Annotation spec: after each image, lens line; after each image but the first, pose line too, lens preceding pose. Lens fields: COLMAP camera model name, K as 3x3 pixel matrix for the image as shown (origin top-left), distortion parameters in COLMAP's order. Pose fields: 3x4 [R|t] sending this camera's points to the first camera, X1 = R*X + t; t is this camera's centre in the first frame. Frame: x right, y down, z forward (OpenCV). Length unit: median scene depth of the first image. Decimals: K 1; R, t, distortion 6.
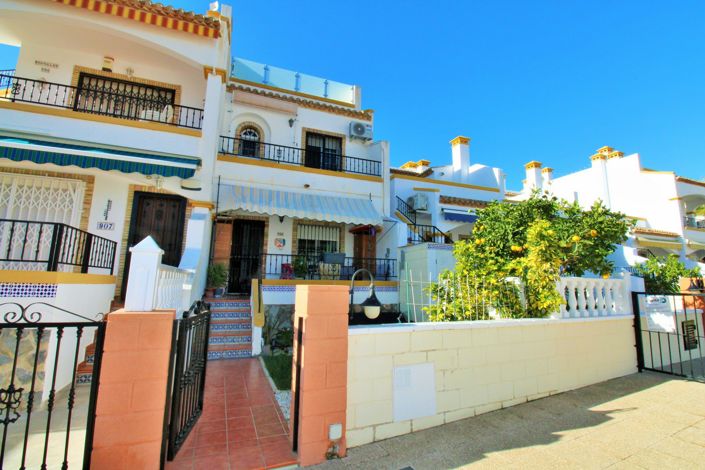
lens RADIAL K [[321.3, 0, 355.1], [0, 321.3, 231.3], [0, 0, 1]] dist [-0.015636, -0.003335]
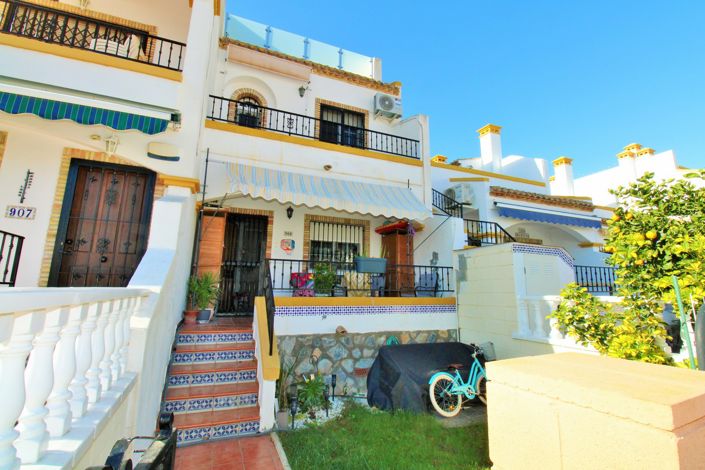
lens RADIAL K [[321.3, 0, 351.9], [0, 321.3, 229.5], [0, 0, 1]] dist [-0.015636, -0.003335]
pose [[0.999700, 0.003181, 0.024269, -0.107095], [-0.002499, 0.999602, -0.028112, 0.021332], [-0.024349, 0.028043, 0.999310, 0.255009]]
